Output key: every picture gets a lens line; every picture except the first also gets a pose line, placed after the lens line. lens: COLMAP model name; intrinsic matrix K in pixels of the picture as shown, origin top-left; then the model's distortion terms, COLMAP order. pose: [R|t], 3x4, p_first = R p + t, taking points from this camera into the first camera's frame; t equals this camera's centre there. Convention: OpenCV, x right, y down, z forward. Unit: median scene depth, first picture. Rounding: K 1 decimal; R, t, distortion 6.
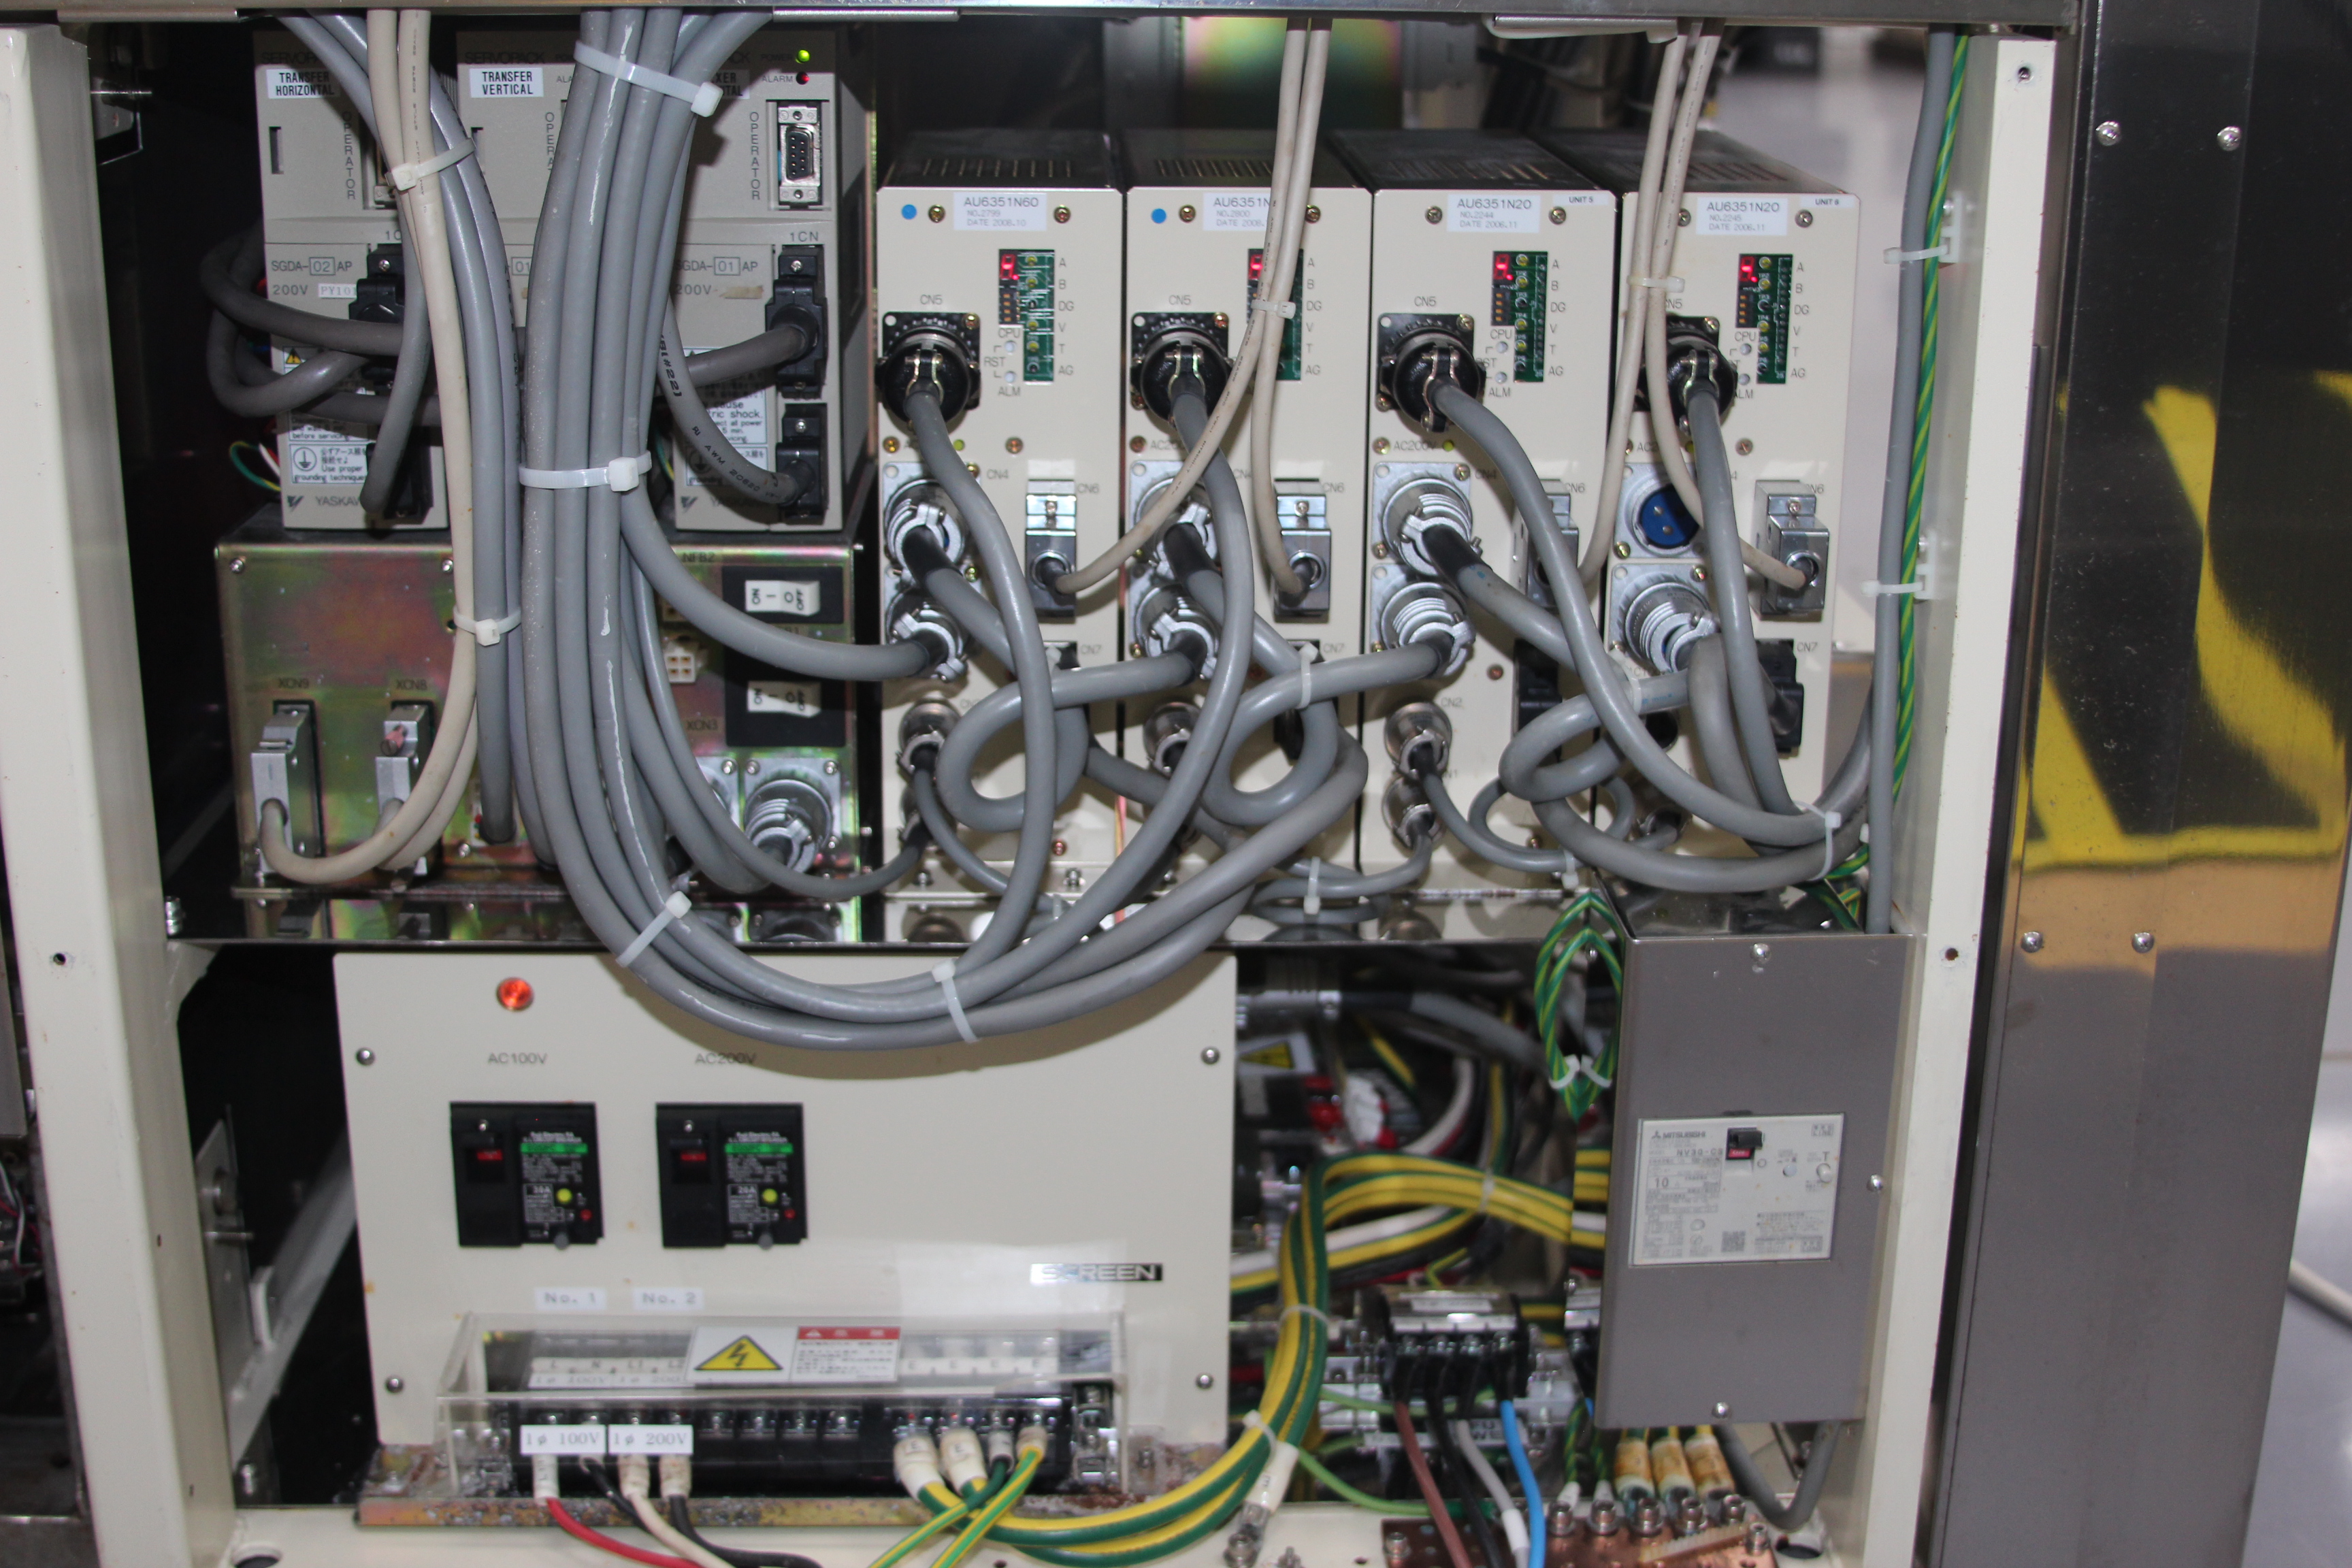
lens RADIAL K [[3046.9, 0, 1176.0], [0, 3046.9, 784.0], [0, 0, 1]] dist [-0.186494, 0.162073]
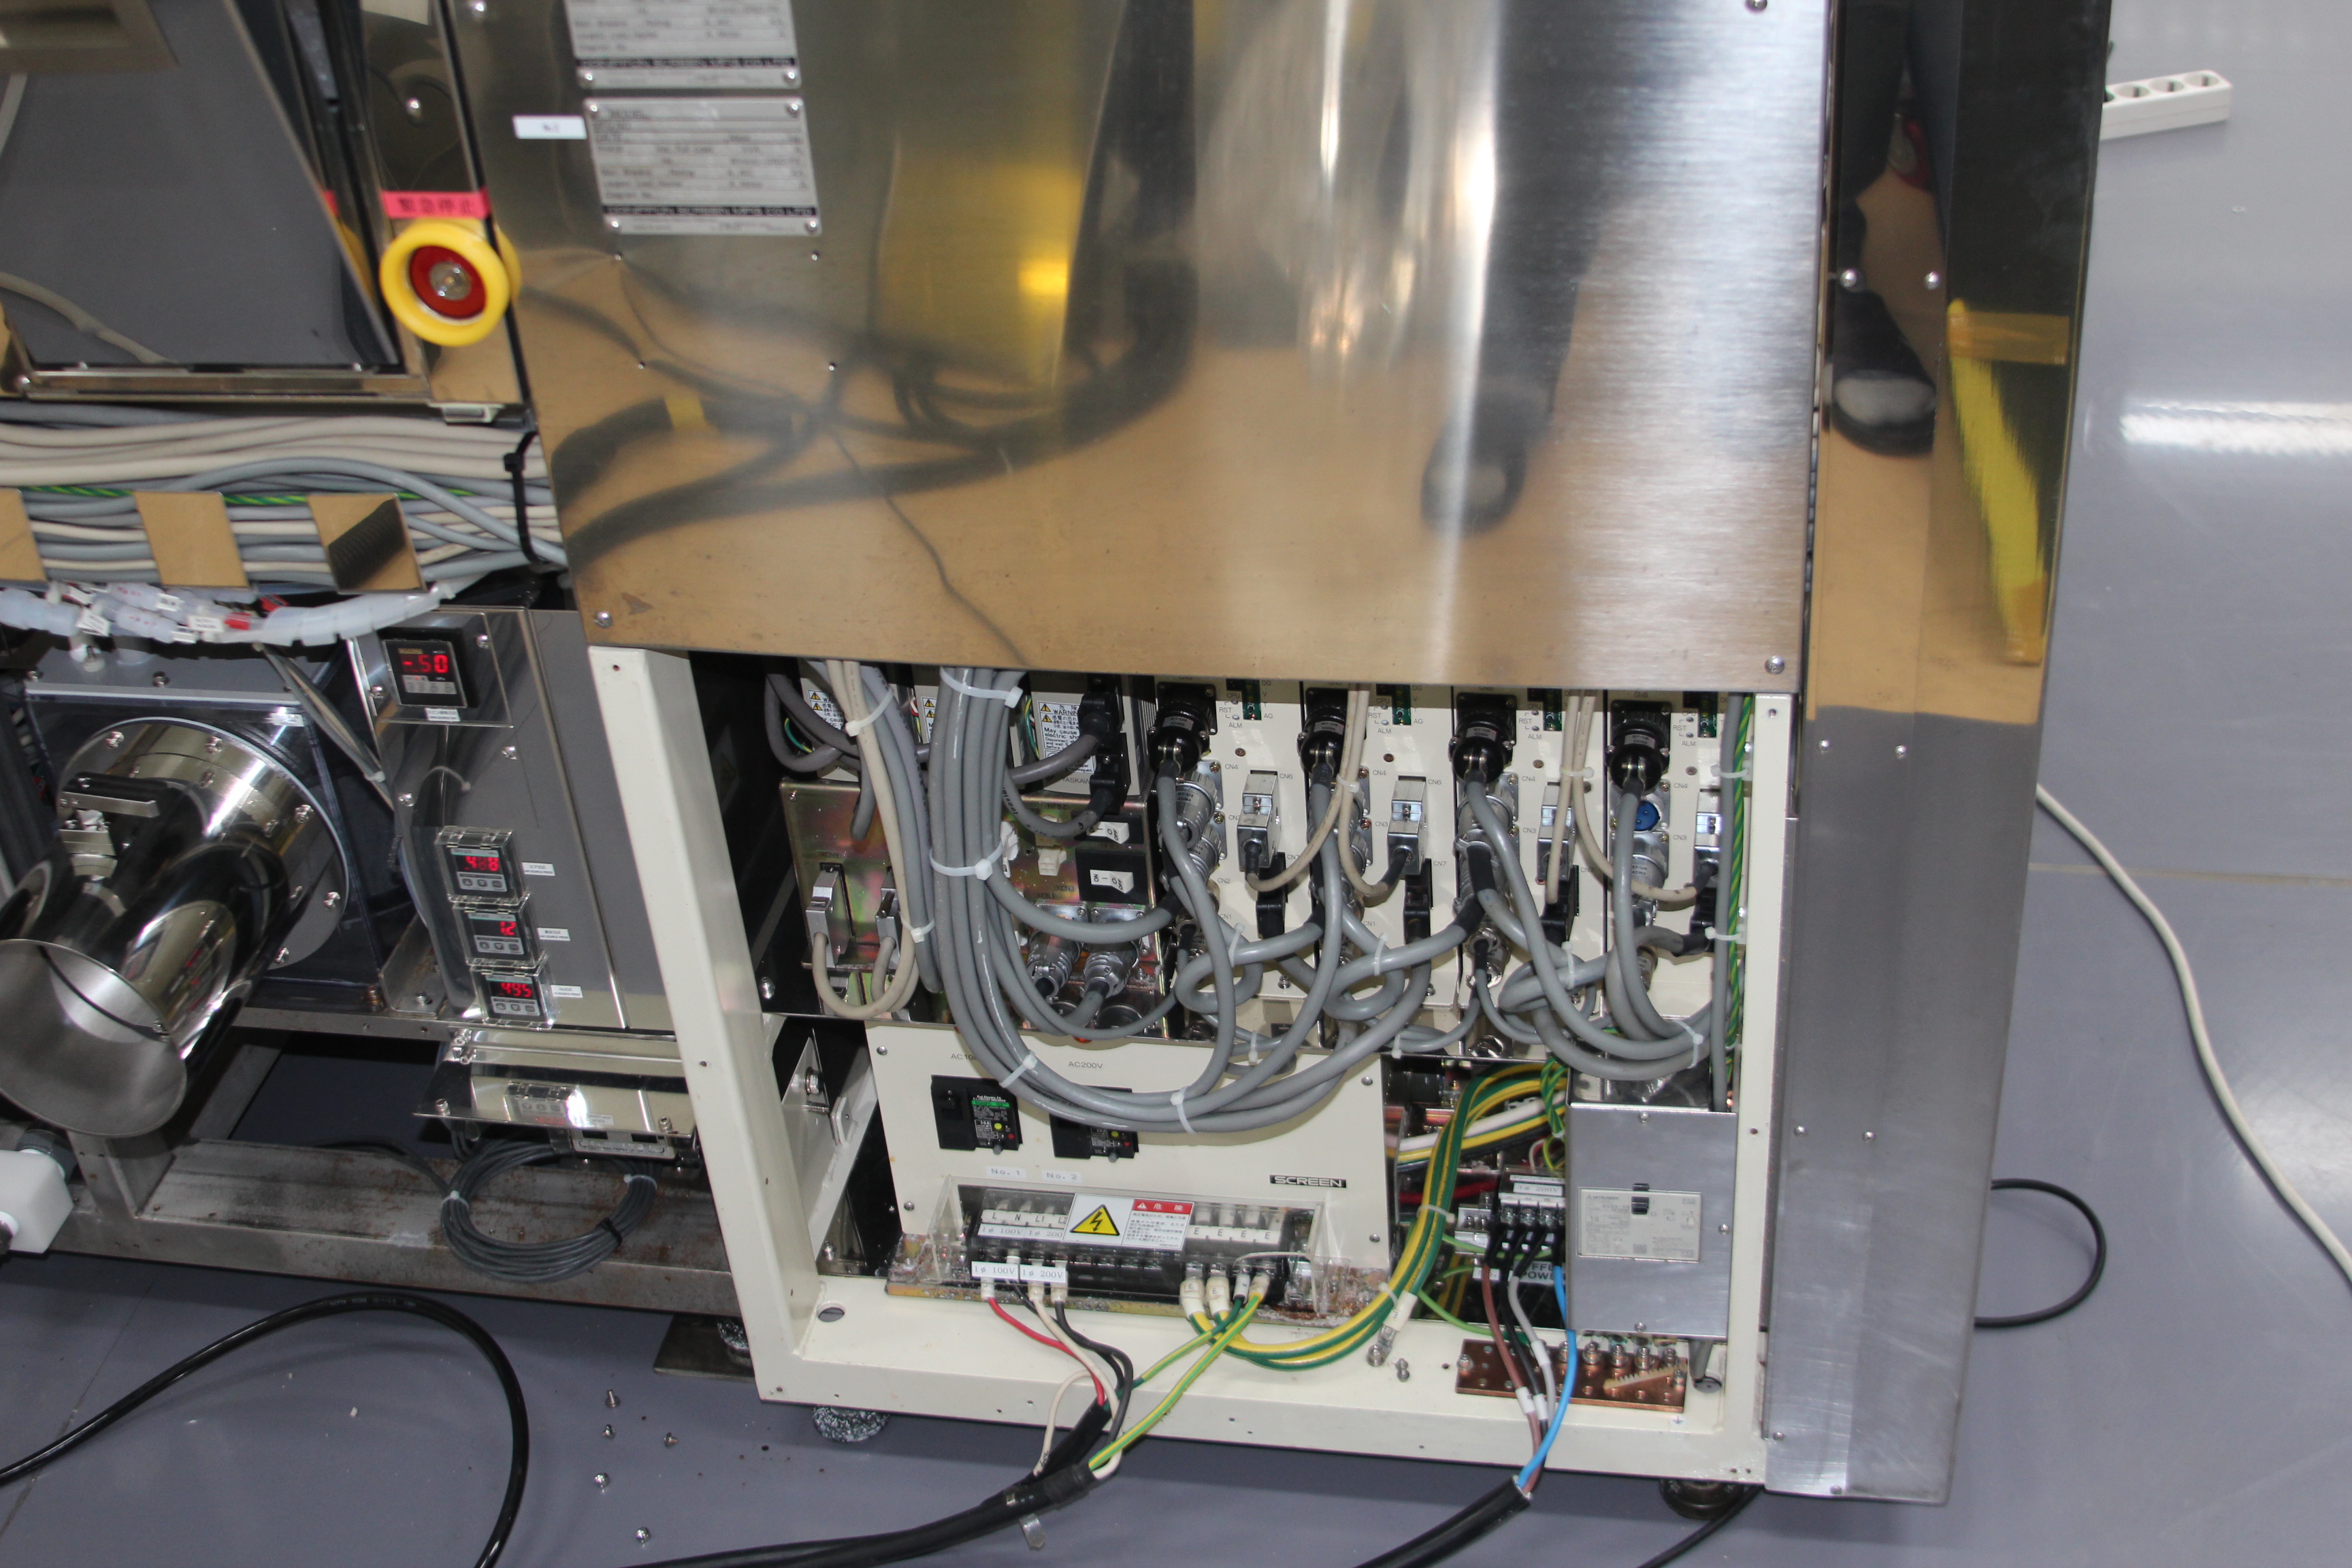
lens RADIAL K [[3046.9, 0, 1176.0], [0, 3046.9, 784.0], [0, 0, 1]] dist [-0.186494, 0.162073]
pose [[0.973310, 0.056567, -0.222413, 0.276855], [0.015544, 0.950671, 0.309810, -0.597472], [0.228967, -0.304999, 0.924419, -0.534871]]
